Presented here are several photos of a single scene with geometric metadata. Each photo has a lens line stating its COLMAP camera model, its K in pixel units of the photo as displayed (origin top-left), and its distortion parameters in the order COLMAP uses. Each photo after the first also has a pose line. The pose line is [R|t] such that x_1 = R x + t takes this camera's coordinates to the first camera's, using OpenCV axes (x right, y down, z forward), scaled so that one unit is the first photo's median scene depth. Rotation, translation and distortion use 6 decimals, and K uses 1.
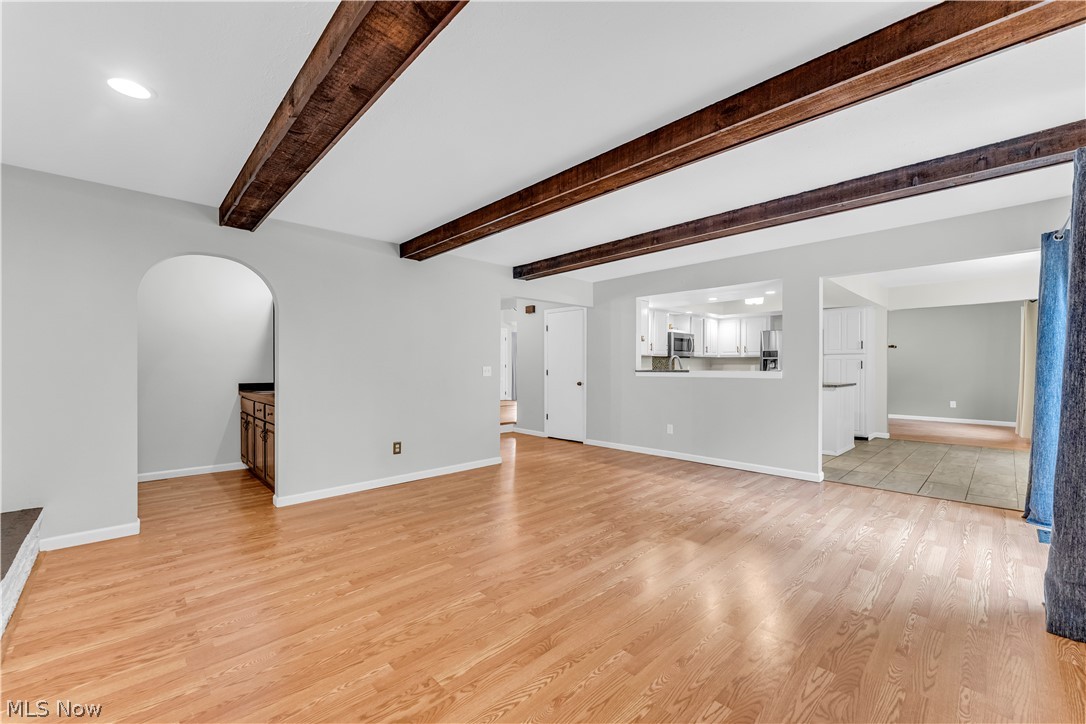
lens RADIAL K [[431.3, 0, 537.7], [0, 431.3, 366.9], [0, 0, 1]] dist [0.000748, 0.000037]
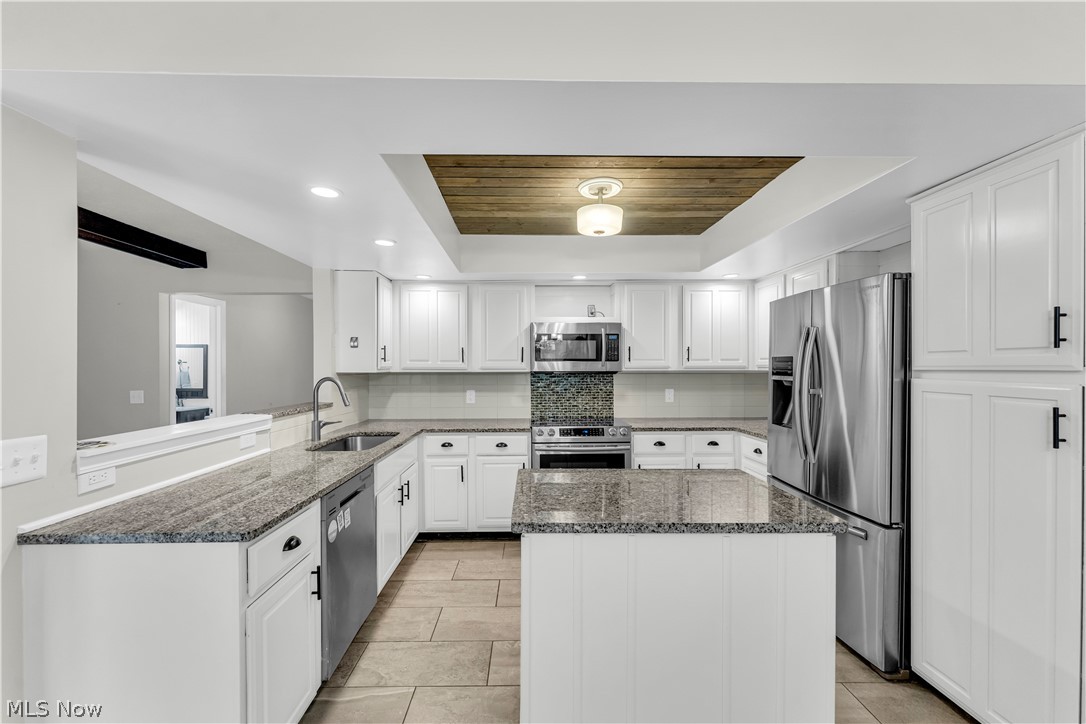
lens RADIAL K [[431.3, 0, 537.7], [0, 431.3, 366.9], [0, 0, 1]] dist [0.000748, 0.000037]
pose [[0.742729, -0.004392, -0.669578, 0.645992], [-0.001272, 0.999967, -0.007970, -0.026642], [0.669591, 0.006771, 0.742699, 0.642241]]
